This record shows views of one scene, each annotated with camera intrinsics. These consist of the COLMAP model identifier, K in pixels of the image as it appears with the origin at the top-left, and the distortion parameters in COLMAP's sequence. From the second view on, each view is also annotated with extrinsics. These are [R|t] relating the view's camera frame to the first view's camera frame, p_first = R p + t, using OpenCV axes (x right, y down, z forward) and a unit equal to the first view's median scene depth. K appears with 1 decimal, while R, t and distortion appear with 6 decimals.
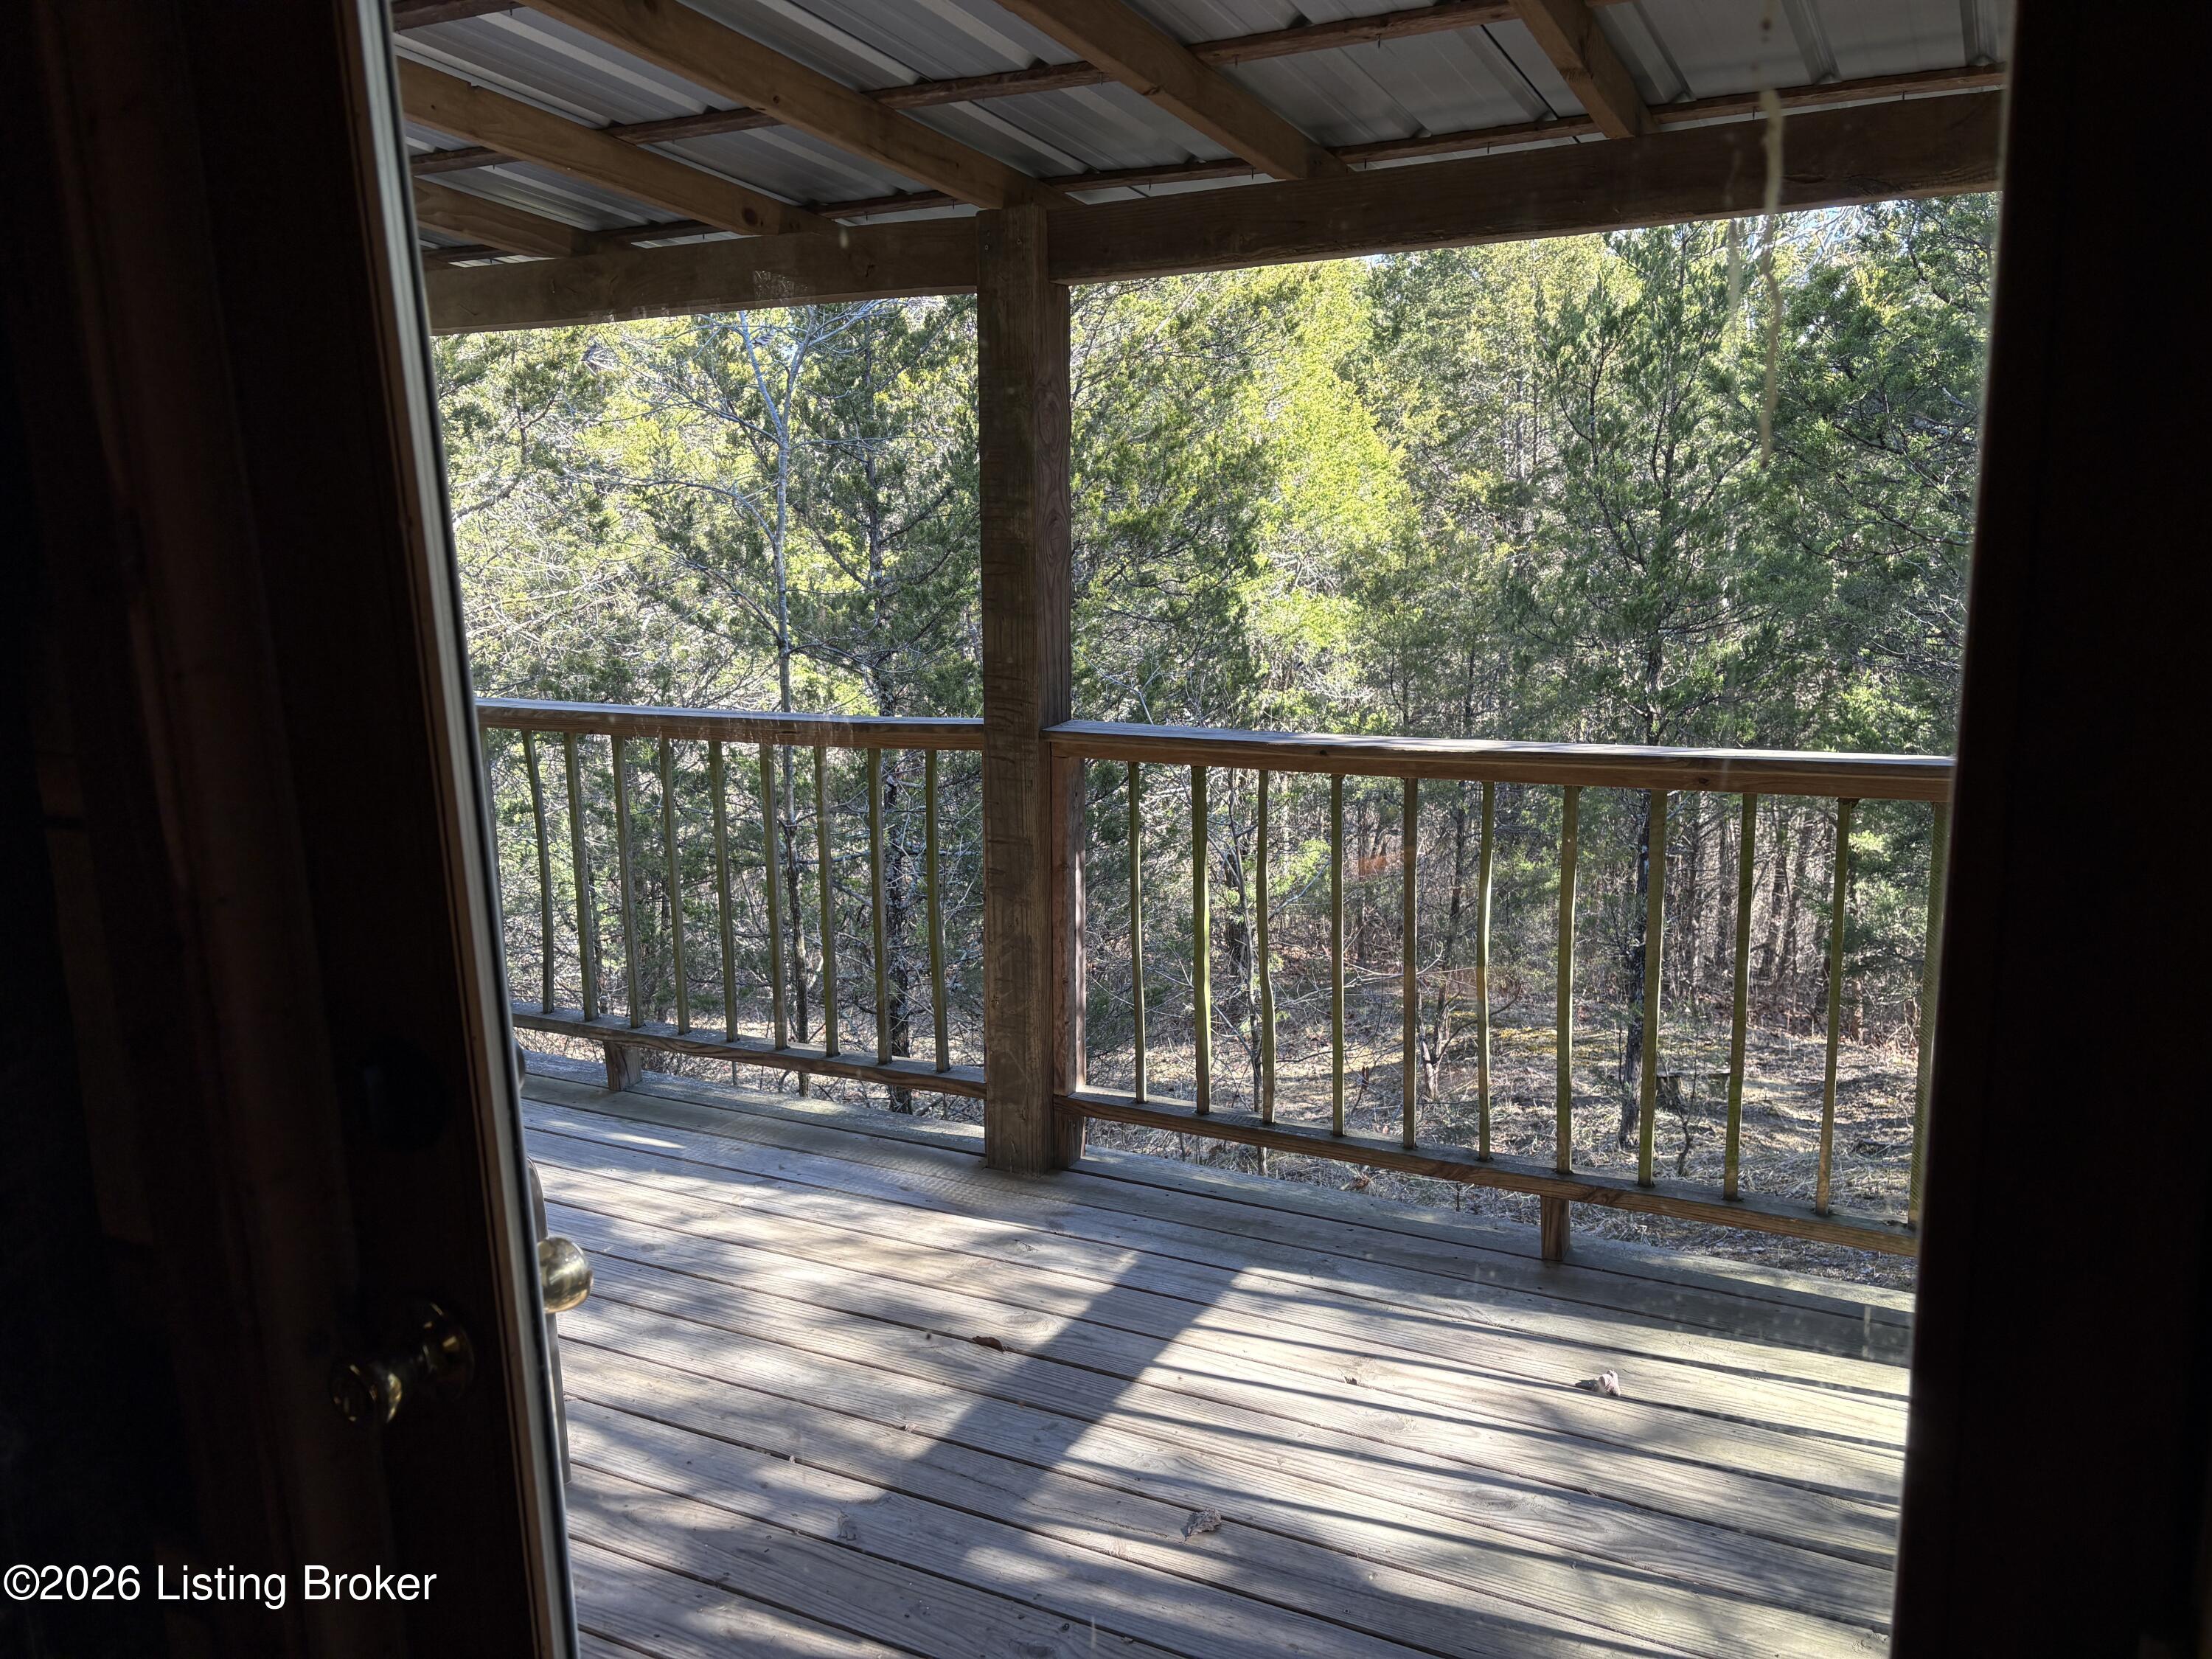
lens RADIAL K [[1678.1, 0, 1103.4], [0, 1678.1, 825.5], [0, 0, 1]] dist [0.066448, -0.049406]
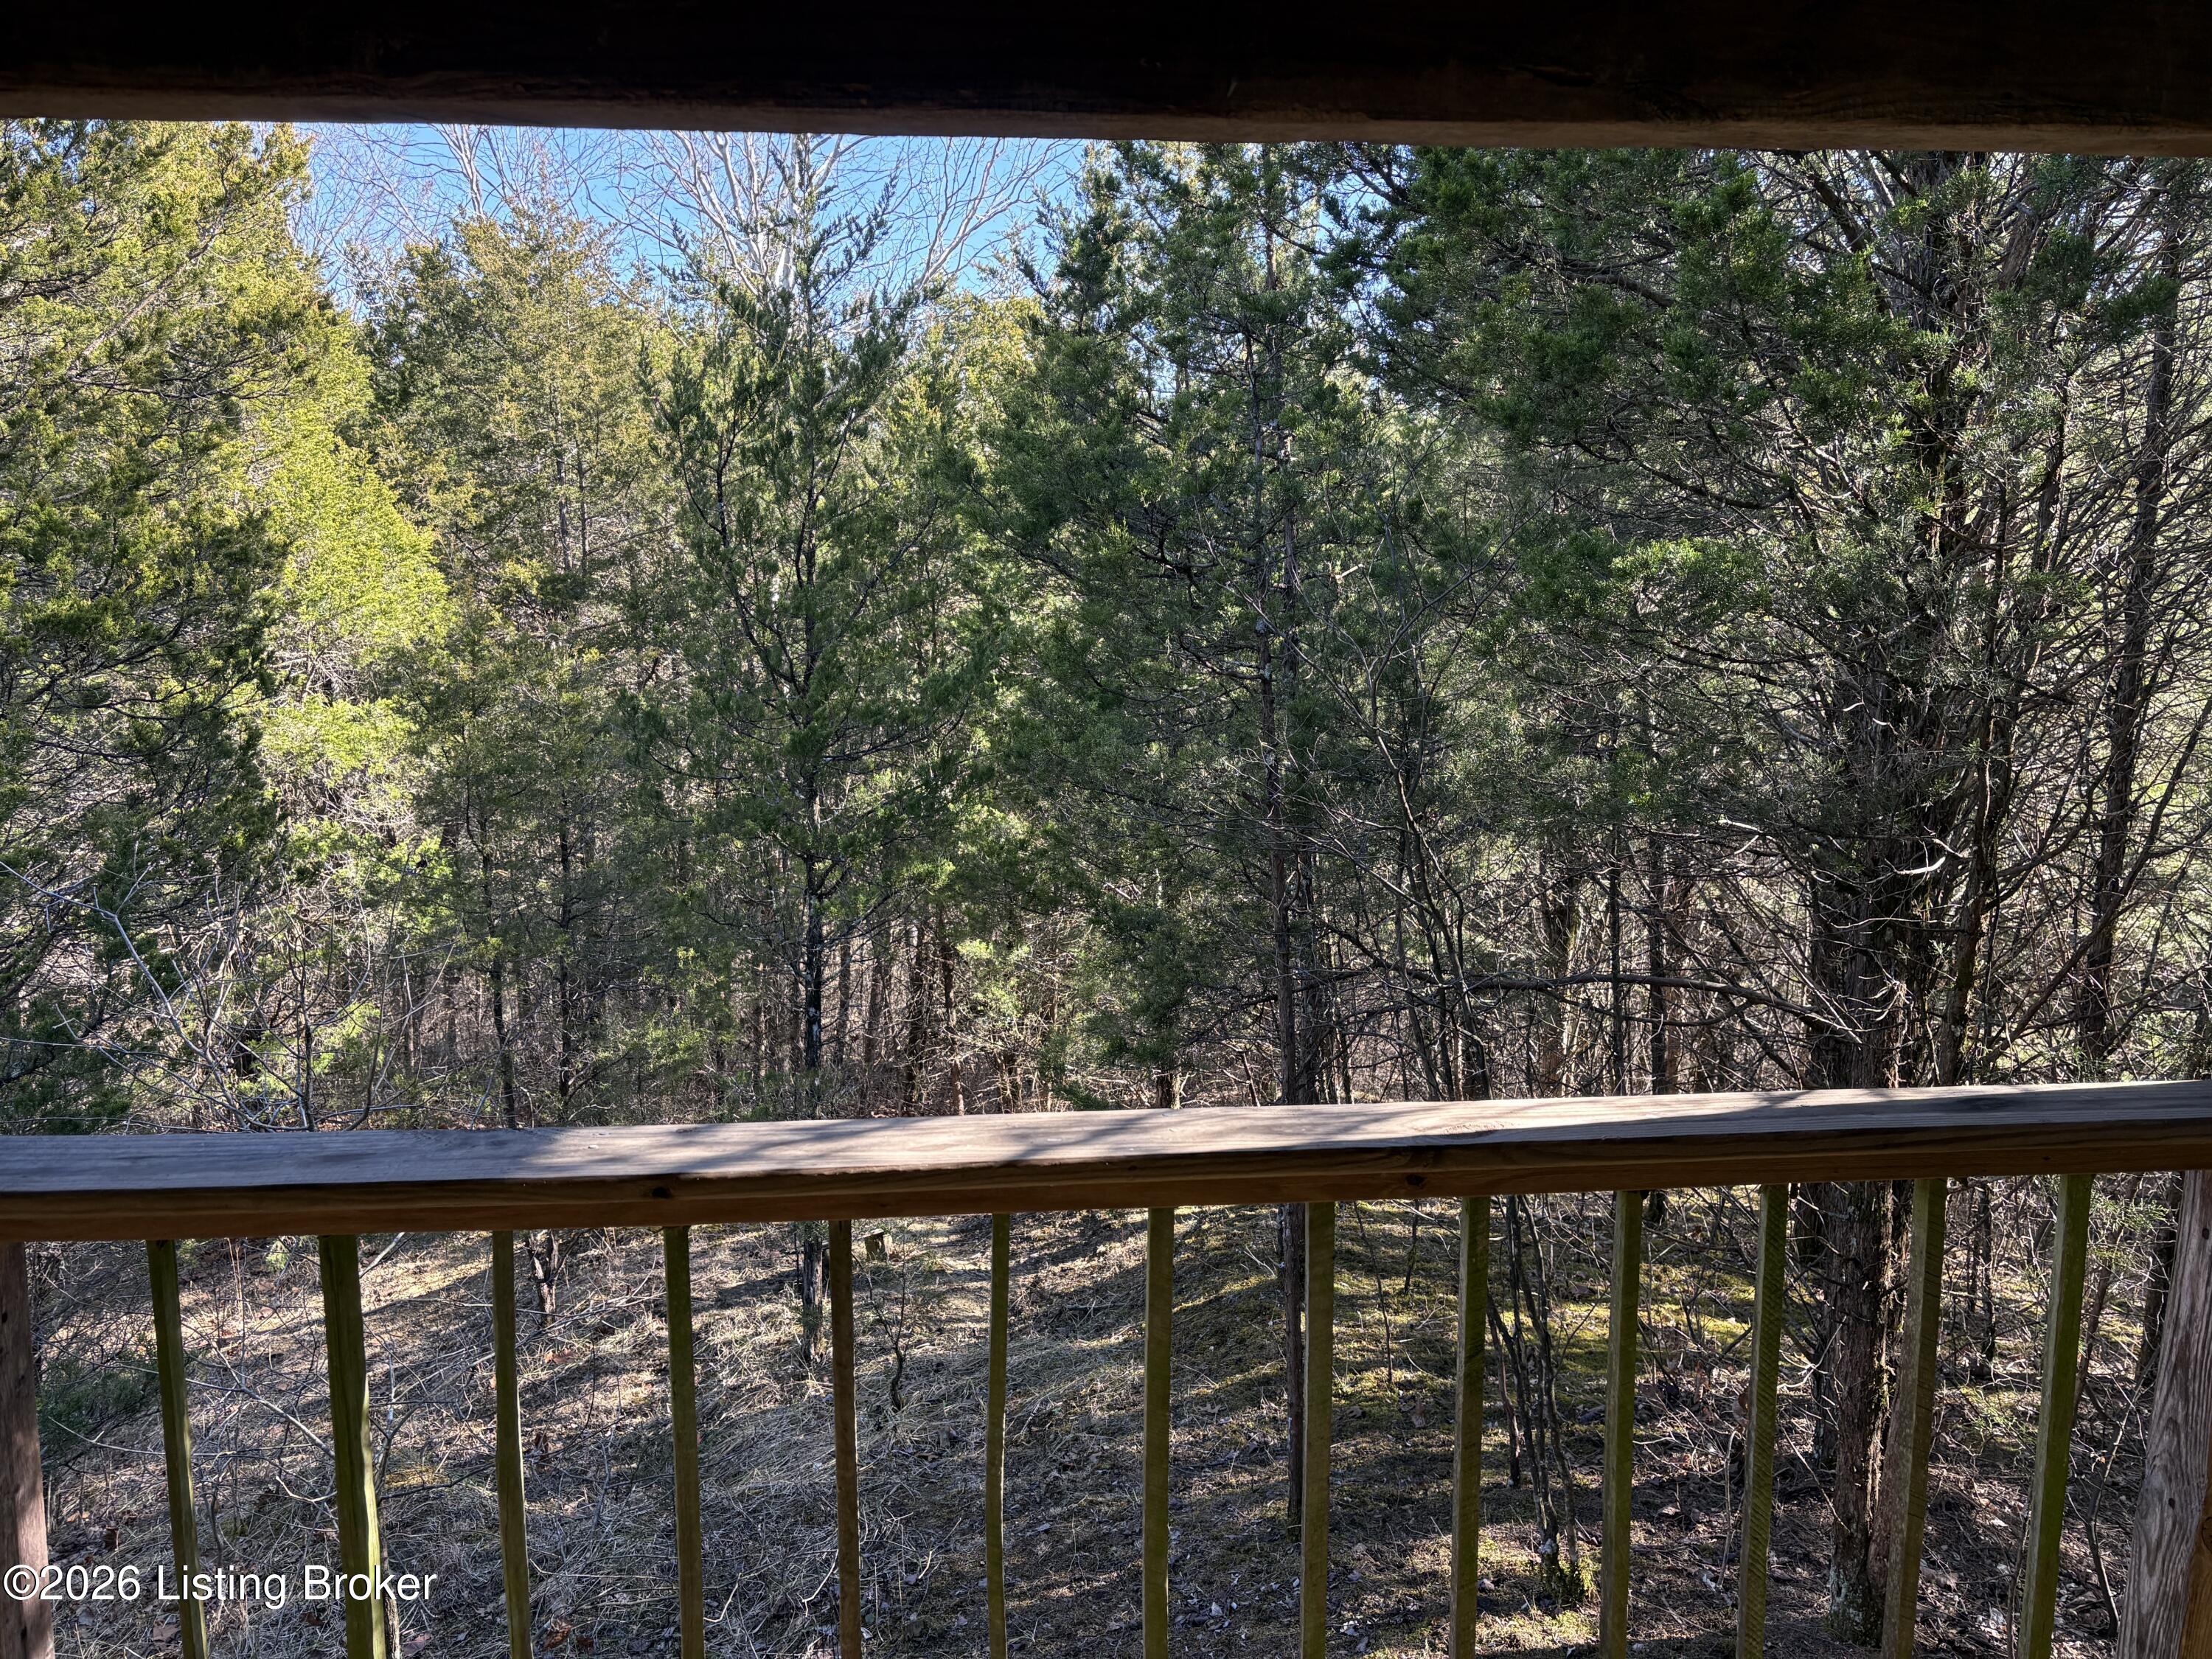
lens RADIAL K [[1678.1, 0, 1104.2], [0, 1678.1, 823.1], [0, 0, 1]] dist [0.066448, -0.049406]
pose [[0.844249, -0.055677, 0.533052, -0.001253], [0.083541, 0.996103, -0.028270, -0.025421], [-0.529401, 0.068399, 0.845610, 0.115918]]
